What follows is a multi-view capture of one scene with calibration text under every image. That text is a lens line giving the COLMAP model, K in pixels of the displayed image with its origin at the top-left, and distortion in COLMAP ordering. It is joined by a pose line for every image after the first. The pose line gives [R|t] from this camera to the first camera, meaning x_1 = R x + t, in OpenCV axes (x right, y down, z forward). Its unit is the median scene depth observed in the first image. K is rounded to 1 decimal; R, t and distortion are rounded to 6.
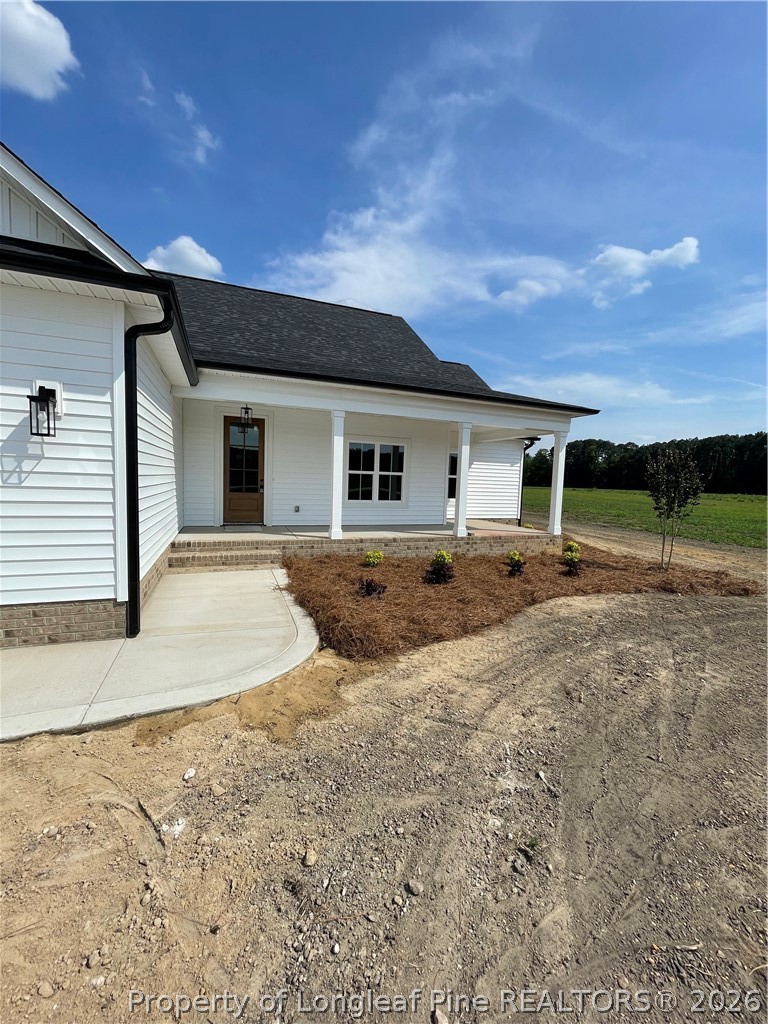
lens RADIAL K [[413.5, 0, 382.0], [0, 413.5, 509.9], [0, 0, 1]] dist [0.000378, 0.000073]
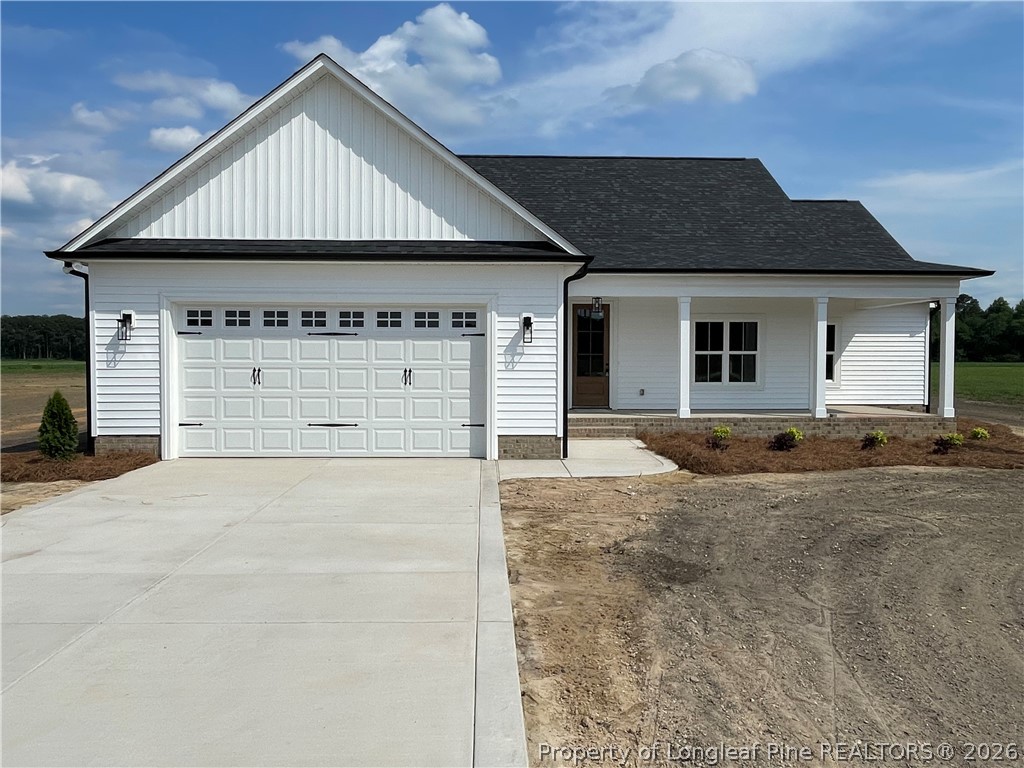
lens RADIAL K [[718.9, 0, 512.6], [0, 718.9, 376.6], [0, 0, 1]] dist [0.010200, 0.002435]
pose [[0.946163, -0.024187, -0.322786, 0.058737], [0.007024, 0.998504, -0.054231, 0.053853], [0.323615, 0.049044, 0.944917, -0.748563]]
